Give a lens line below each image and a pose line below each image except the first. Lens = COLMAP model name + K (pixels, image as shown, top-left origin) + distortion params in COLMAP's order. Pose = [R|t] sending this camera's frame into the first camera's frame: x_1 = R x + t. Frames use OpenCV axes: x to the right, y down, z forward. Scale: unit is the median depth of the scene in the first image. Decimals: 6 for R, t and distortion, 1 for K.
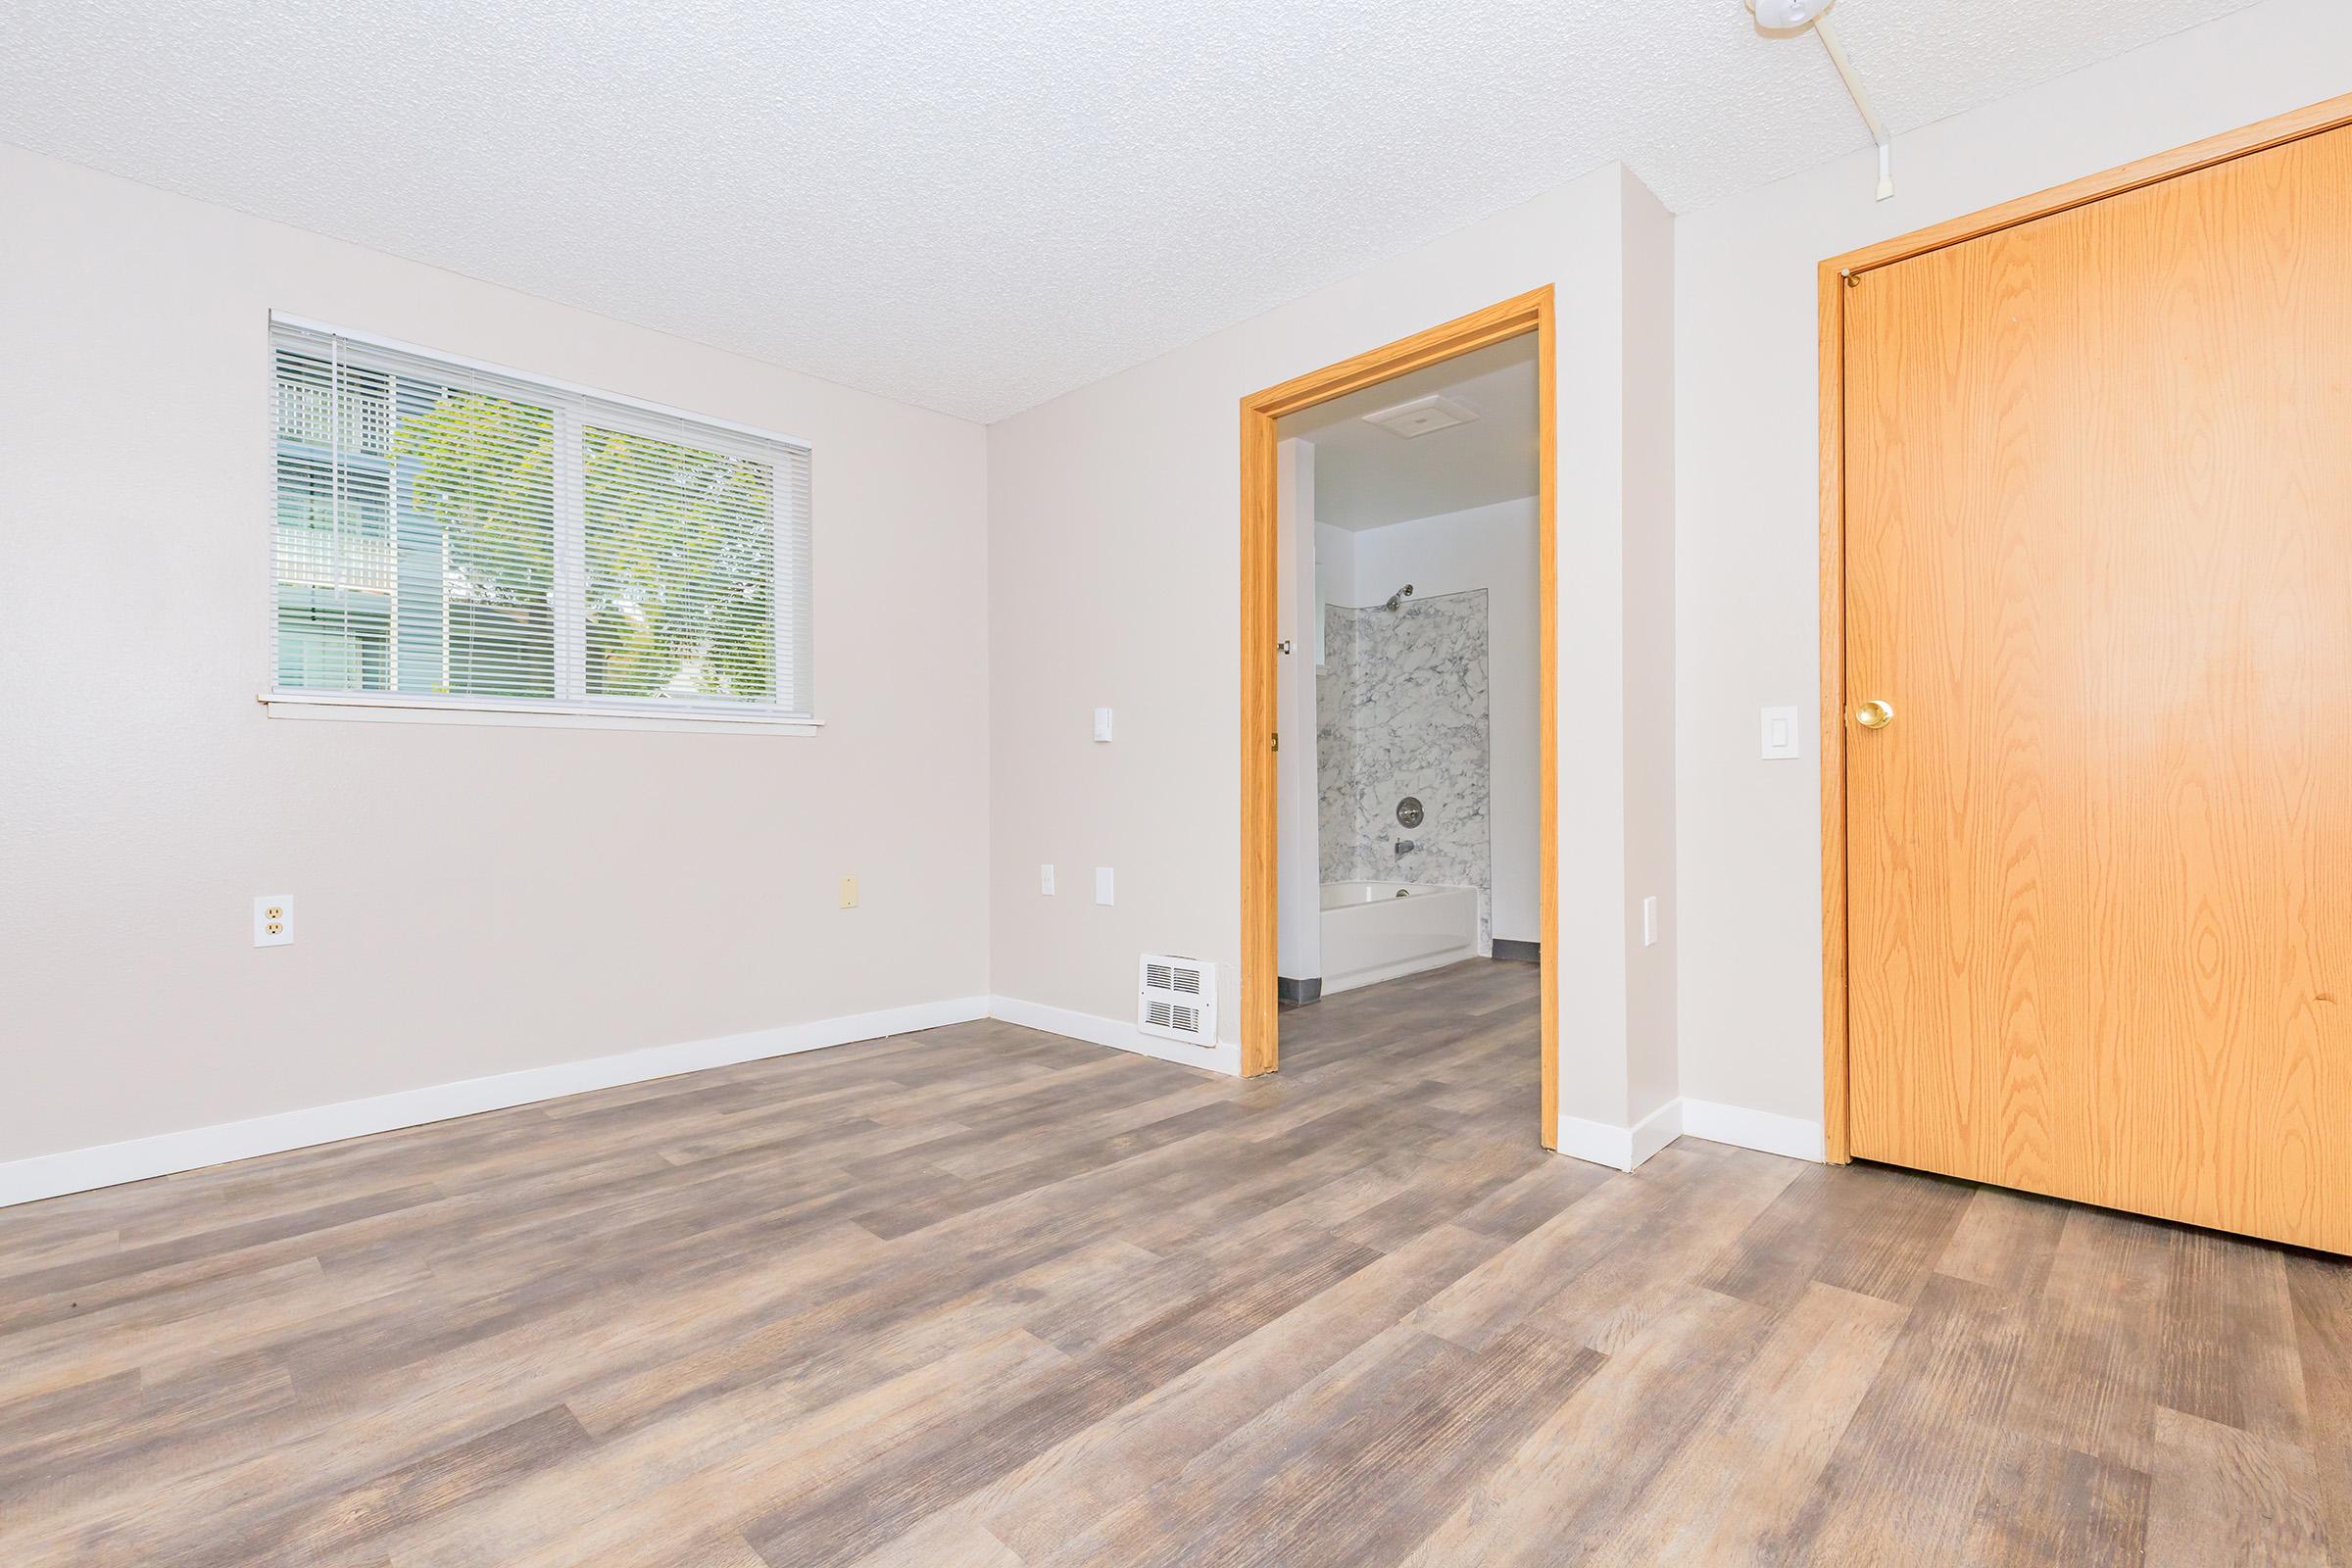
lens RADIAL K [[1090.1, 0, 1176.0], [0, 1090.1, 784.0], [0, 0, 1]] dist [0.006985, -0.000026]
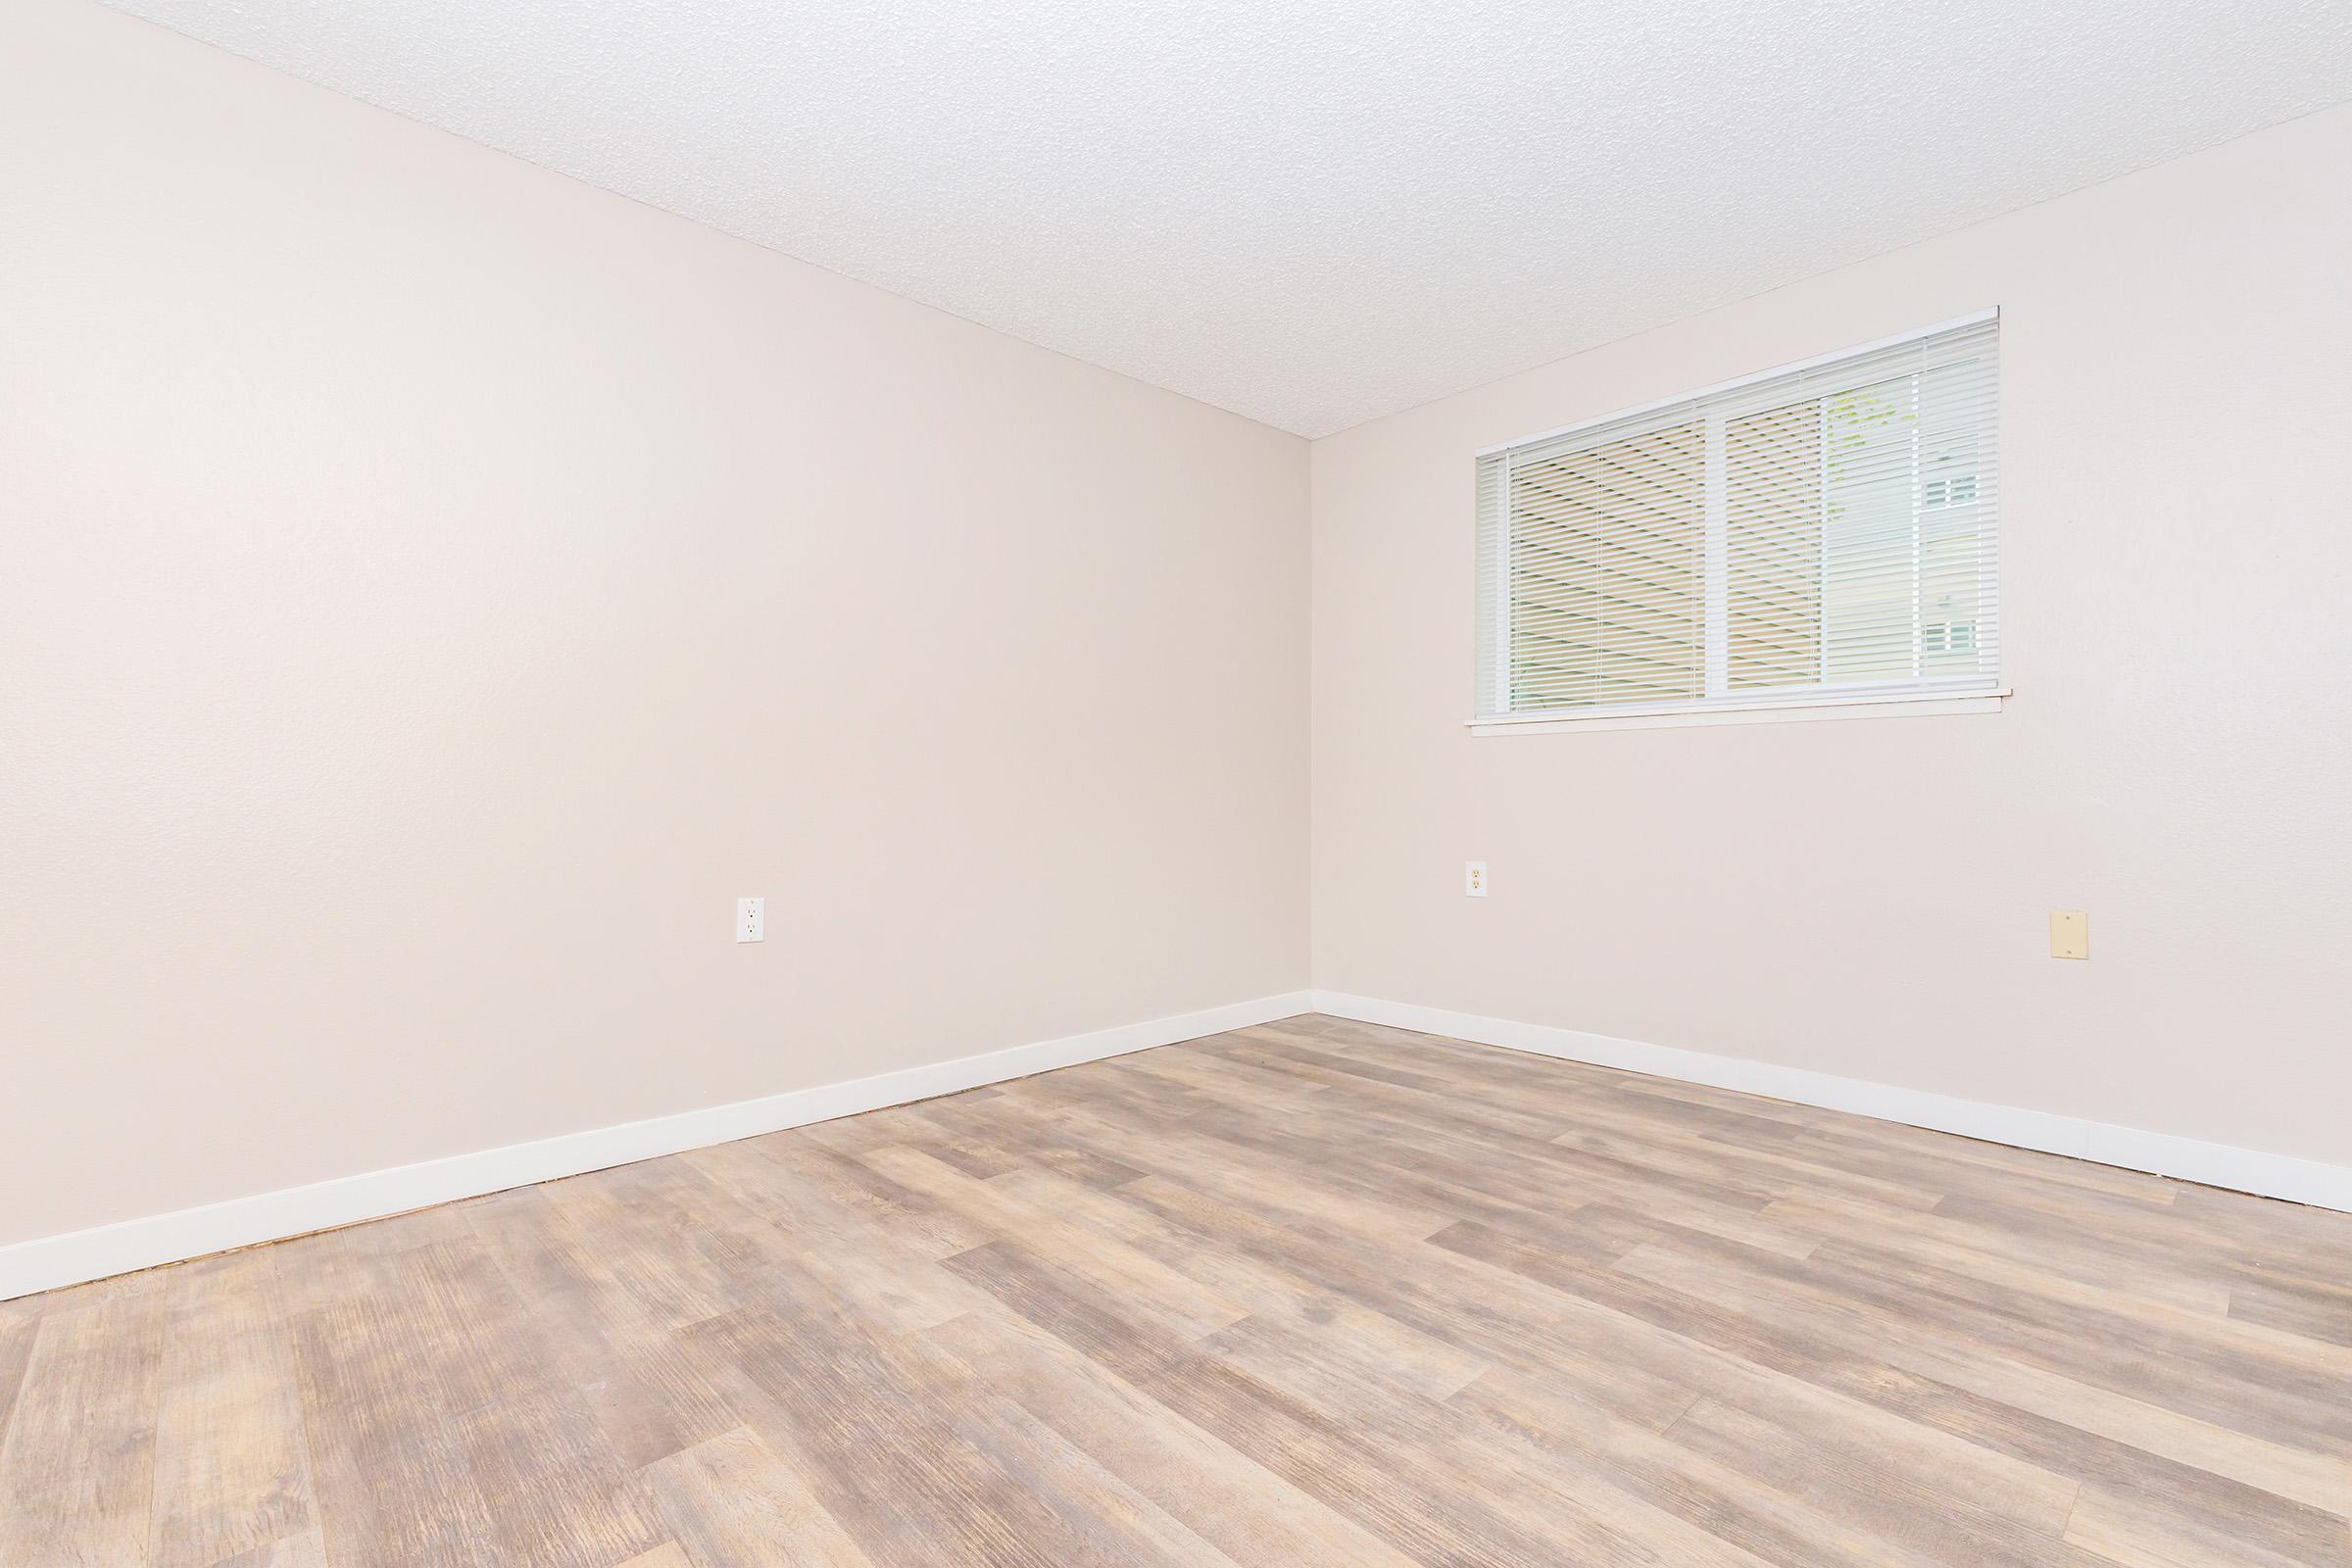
lens RADIAL K [[1043.8, 0, 1116.5], [0, 1043.8, 790.7], [0, 0, 1]] dist [0.008945, -0.000462]
pose [[-0.085923, 0.001136, -0.996301, 0.708412], [0.006549, 0.999978, 0.000575, 0.007936], [0.996280, -0.006475, -0.085928, 0.812647]]
